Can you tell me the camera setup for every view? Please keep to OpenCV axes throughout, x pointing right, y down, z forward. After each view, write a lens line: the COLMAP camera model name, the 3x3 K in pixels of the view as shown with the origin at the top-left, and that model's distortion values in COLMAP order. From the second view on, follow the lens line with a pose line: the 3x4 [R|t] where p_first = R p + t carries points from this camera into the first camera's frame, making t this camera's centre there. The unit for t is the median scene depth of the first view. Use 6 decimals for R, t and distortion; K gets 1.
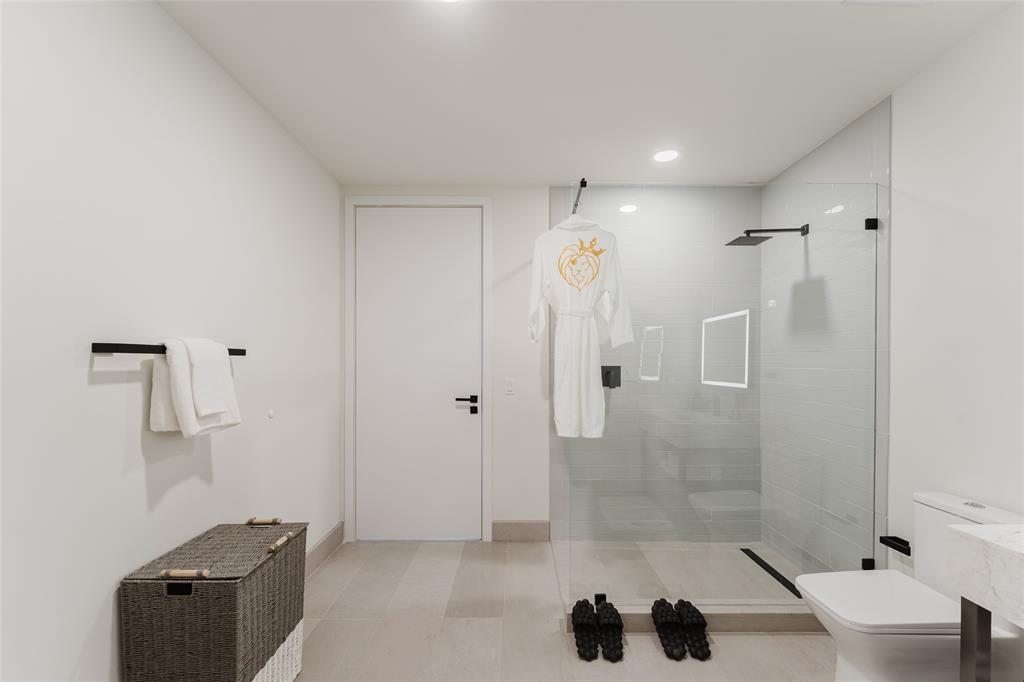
lens RADIAL K [[424.1, 0, 518.9], [0, 424.1, 365.8], [0, 0, 1]] dist [-0.001005, -0.000206]
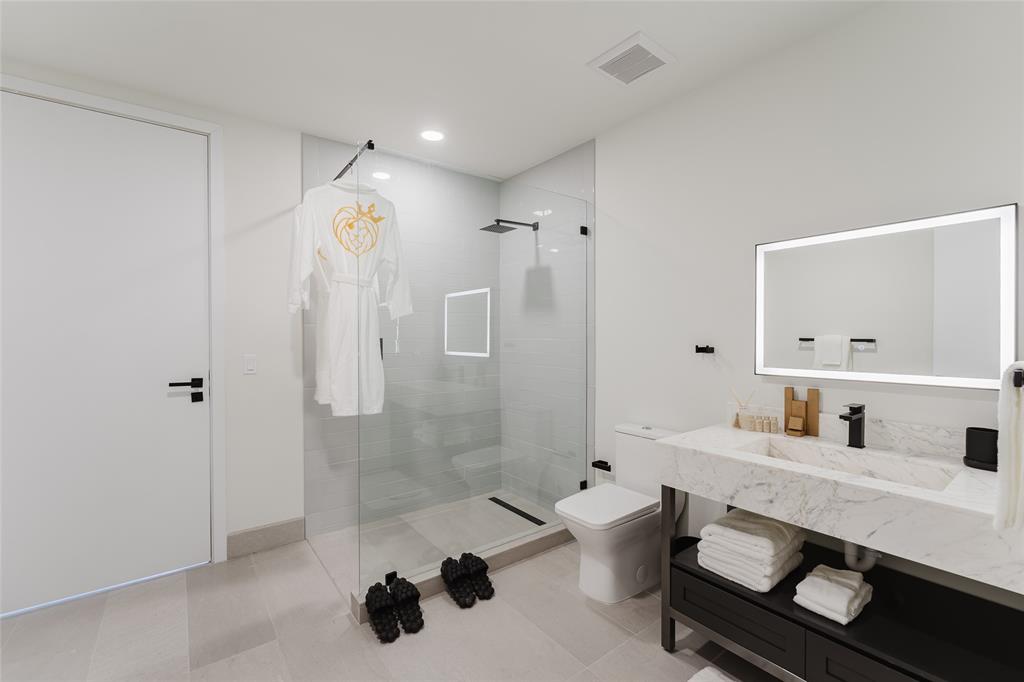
lens RADIAL K [[443.2, 0, 513.8], [0, 443.2, 339.2], [0, 0, 1]] dist [-0.004619, -0.000417]
pose [[0.796067, -0.008626, 0.605146, -0.156592], [0.007762, 0.999962, 0.004044, 0.000689], [-0.605158, 0.001478, 0.796104, 0.017026]]
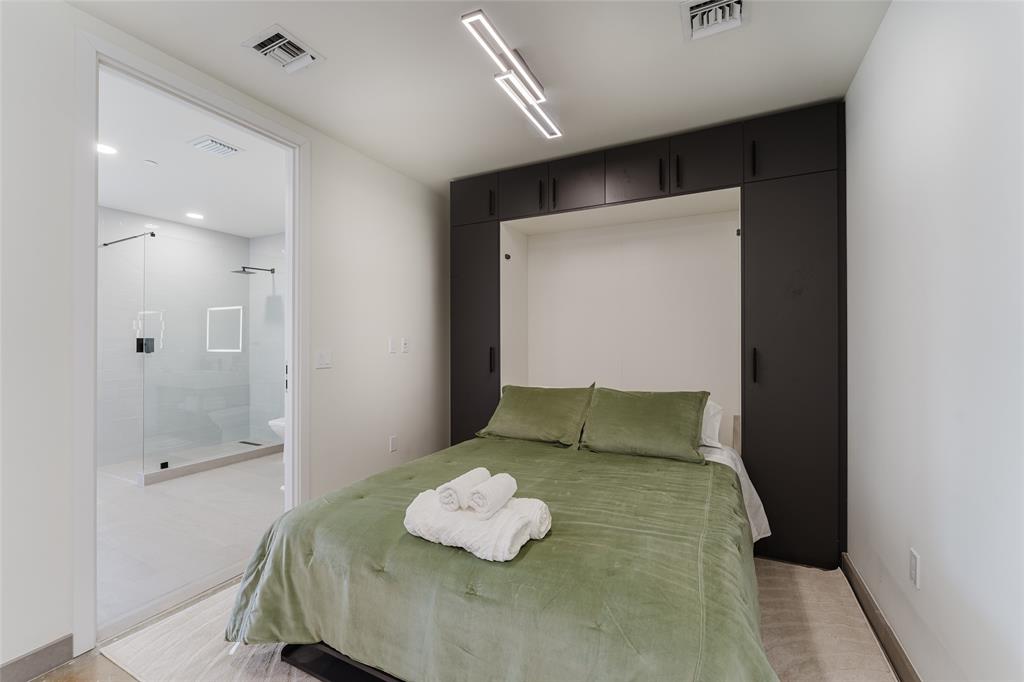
lens RADIAL K [[422.1, 0, 512.0], [0, 422.1, 341.0], [0, 0, 1]] dist [0.000822, 0.000053]
pose [[0.451408, 0.001328, 0.892317, -0.605503], [0.008009, 0.999953, -0.005540, 0.033293], [-0.892282, 0.009648, 0.451376, -0.922631]]
